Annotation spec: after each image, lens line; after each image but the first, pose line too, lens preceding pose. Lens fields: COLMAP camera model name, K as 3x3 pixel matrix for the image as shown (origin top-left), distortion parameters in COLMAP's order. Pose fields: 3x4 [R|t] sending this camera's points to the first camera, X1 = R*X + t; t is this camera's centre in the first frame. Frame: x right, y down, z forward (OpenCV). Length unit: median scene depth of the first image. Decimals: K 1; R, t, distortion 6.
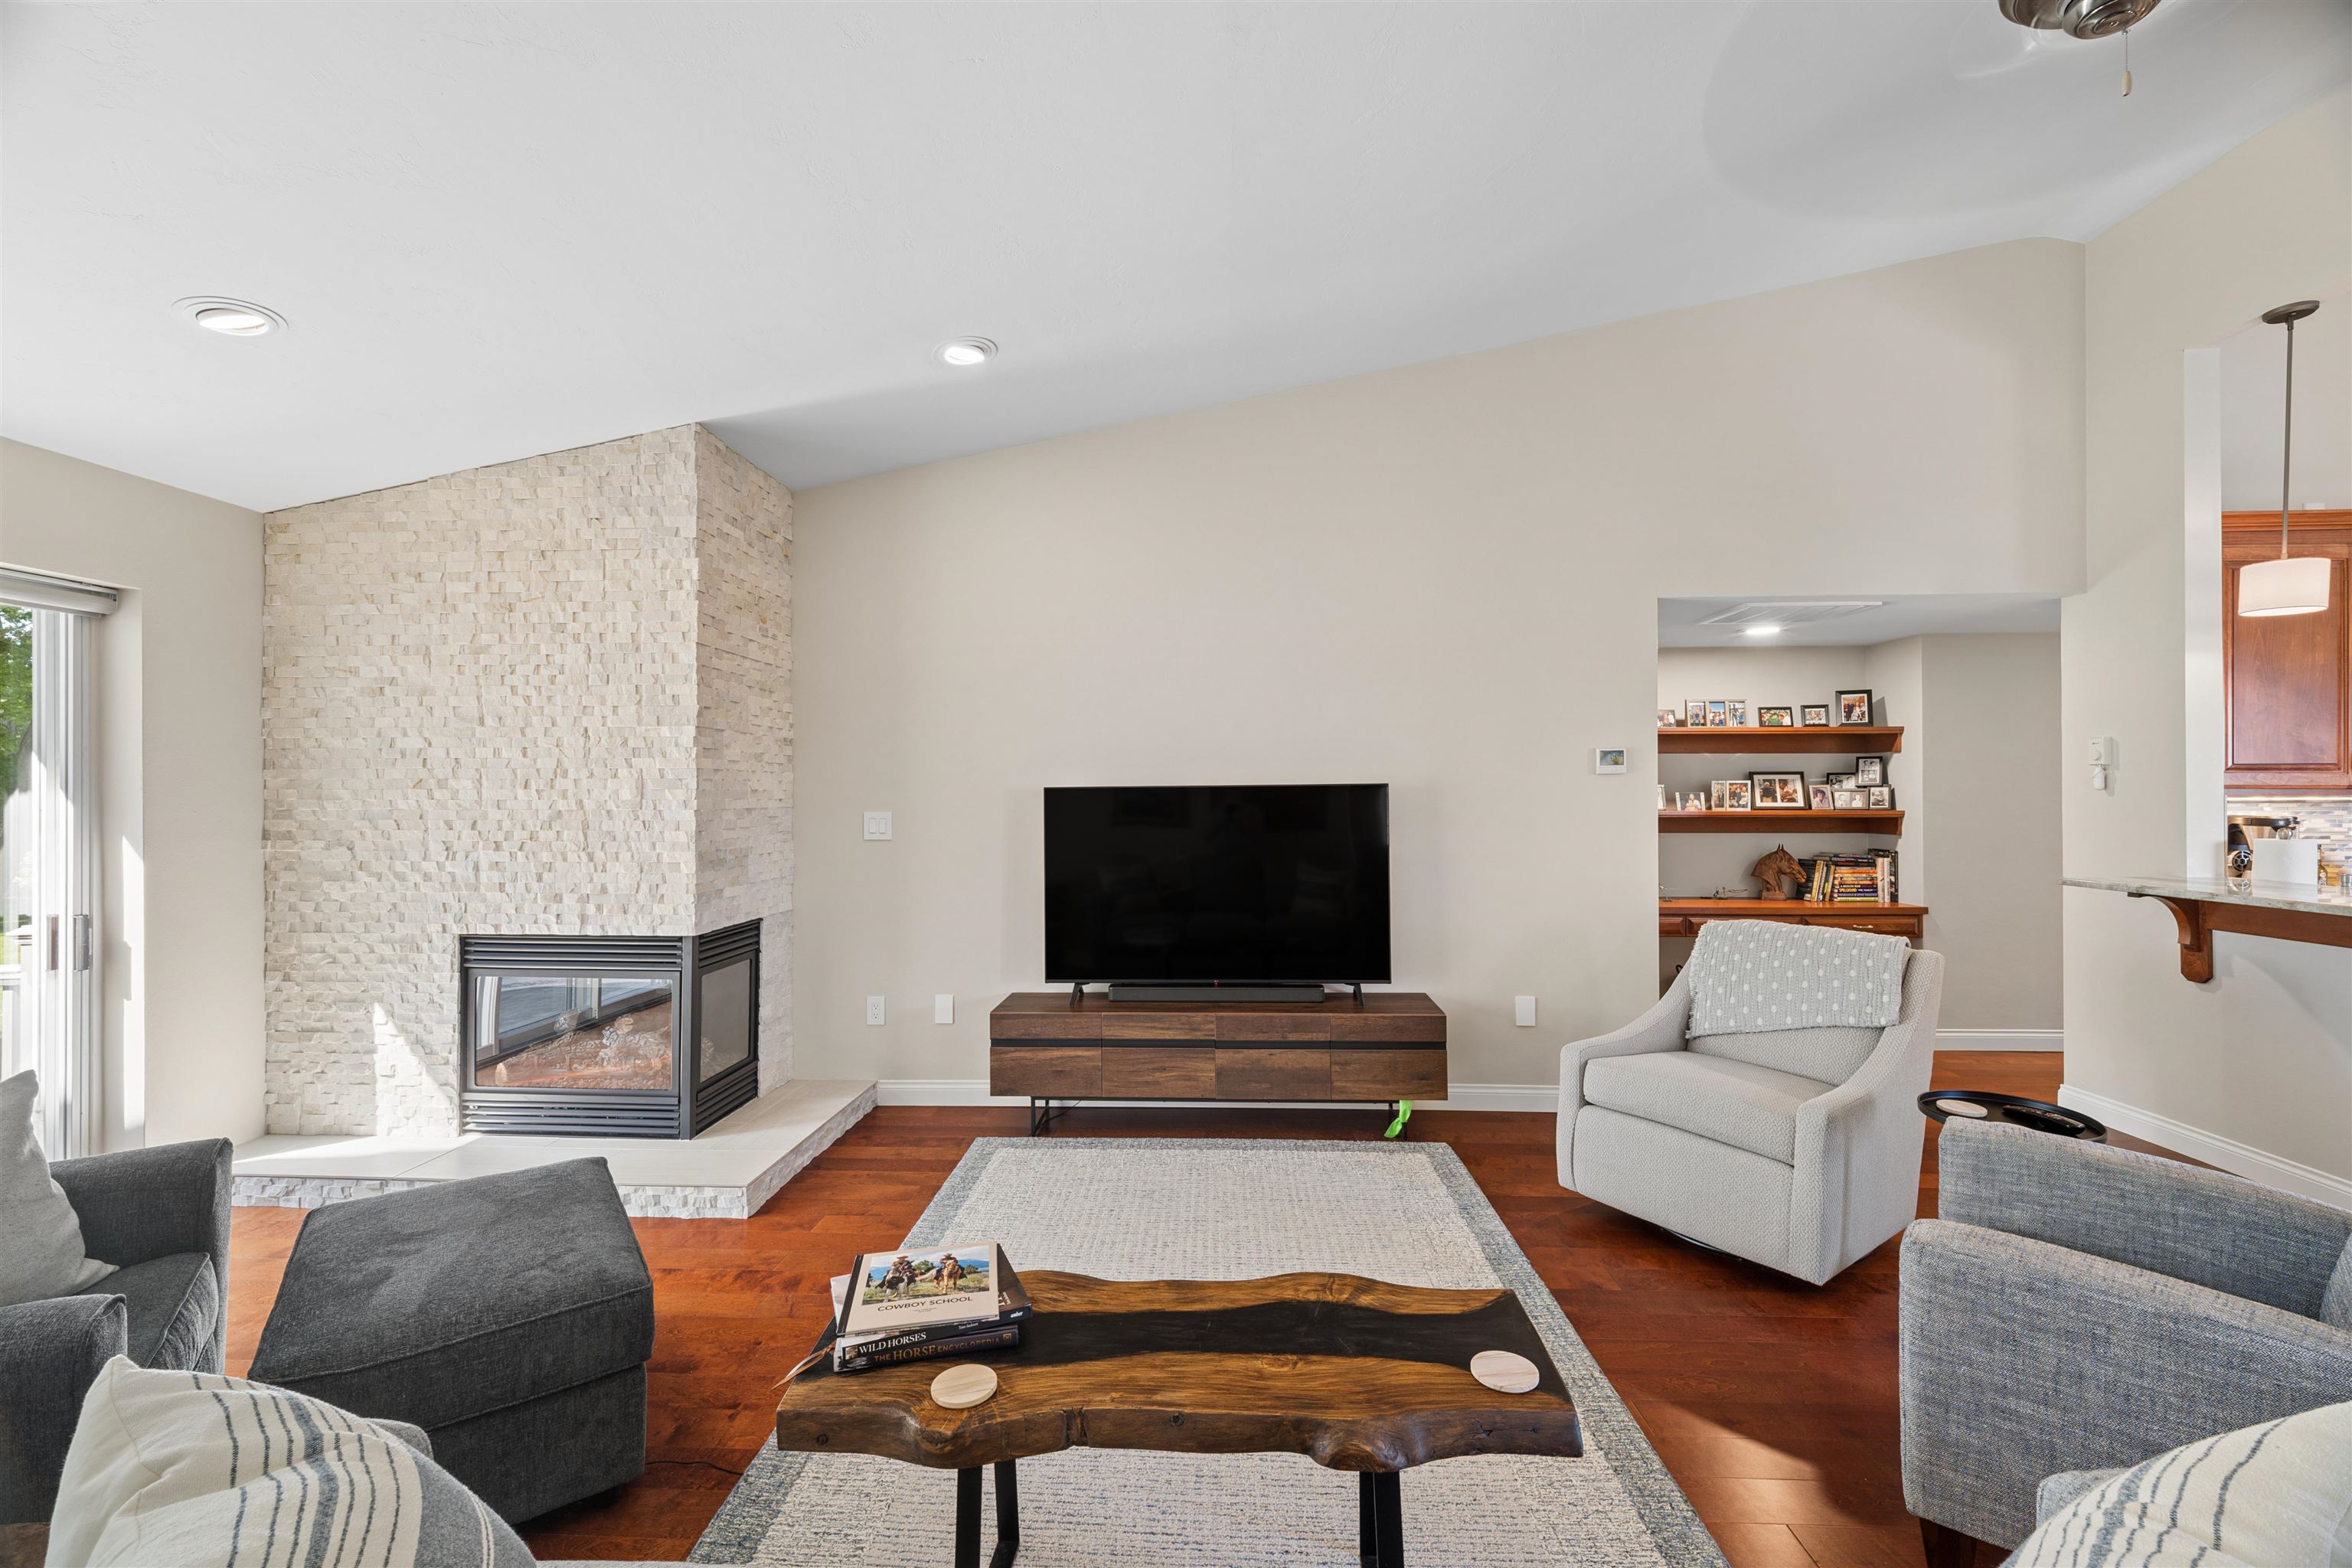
lens RADIAL K [[1007.8, 0, 1176.0], [0, 1007.8, 784.0], [0, 0, 1]] dist [0.003054, 0.000609]
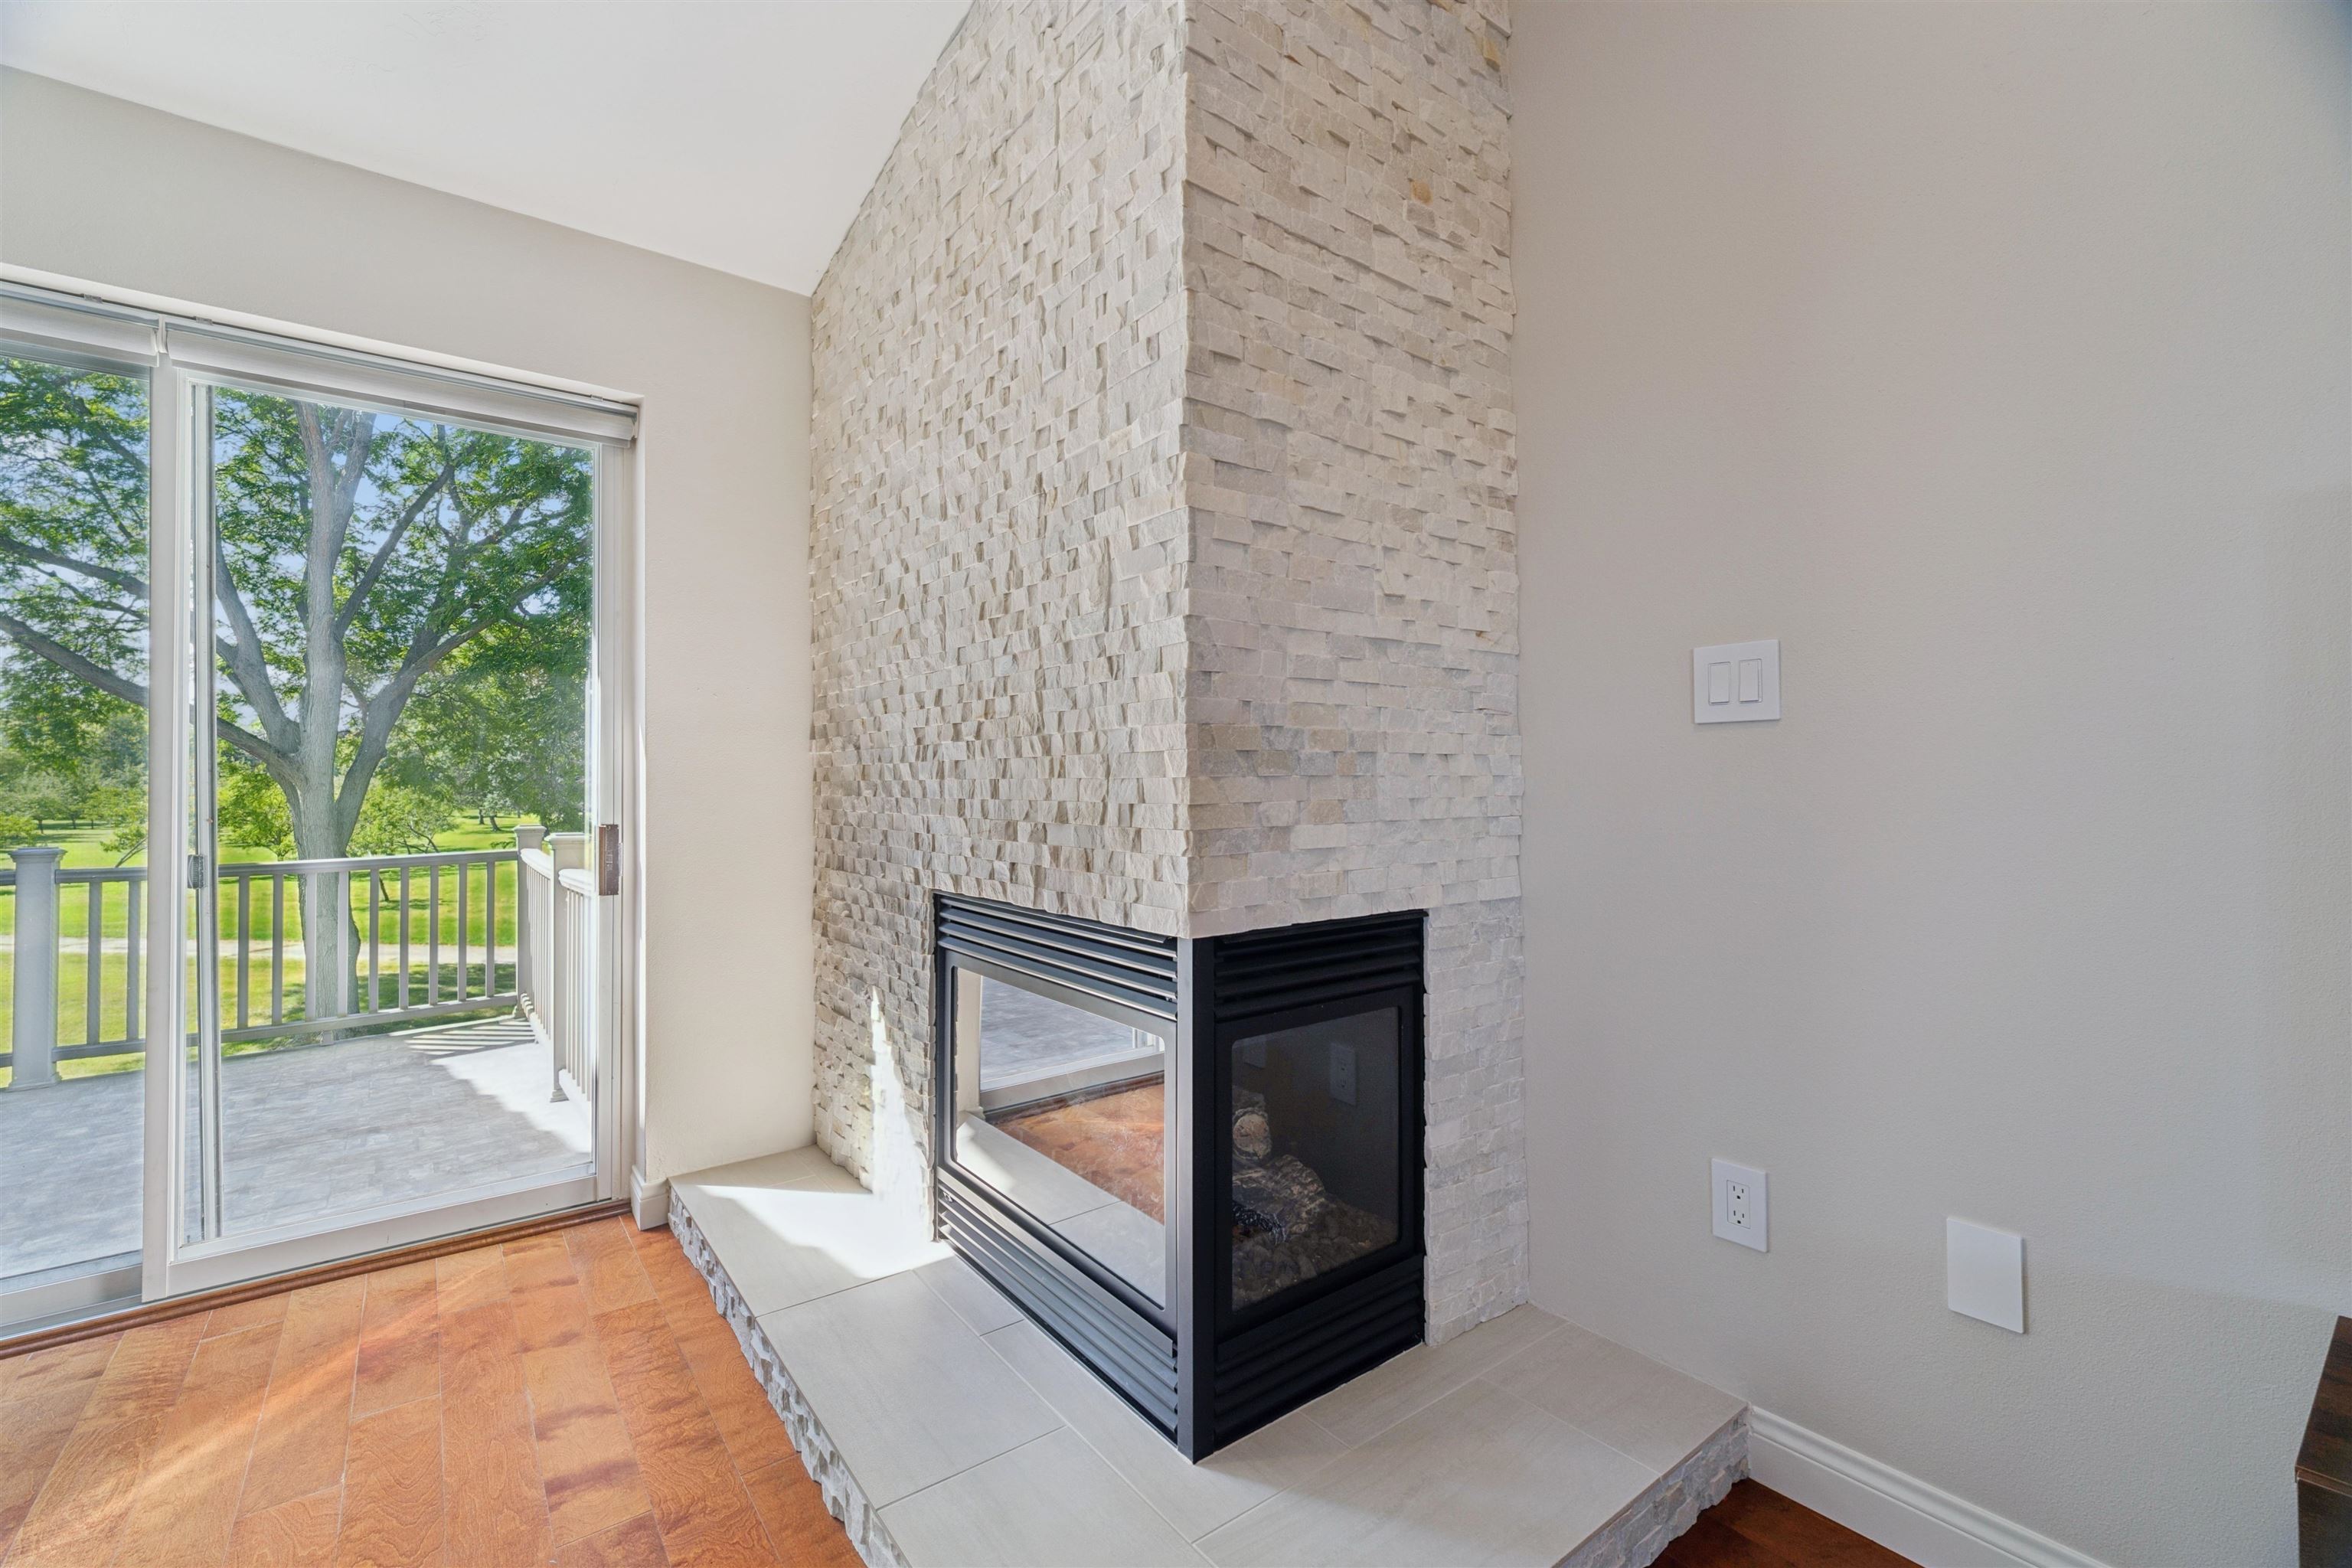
lens RADIAL K [[987.4, 0, 1176.6], [0, 987.4, 768.7], [0, 0, 1]] dist [0.005627, 0.000117]
pose [[0.649902, -0.015192, -0.759866, -0.189474], [0.008394, 0.999883, -0.012812, 0.088966], [0.759972, 0.001948, 0.649953, 0.741924]]
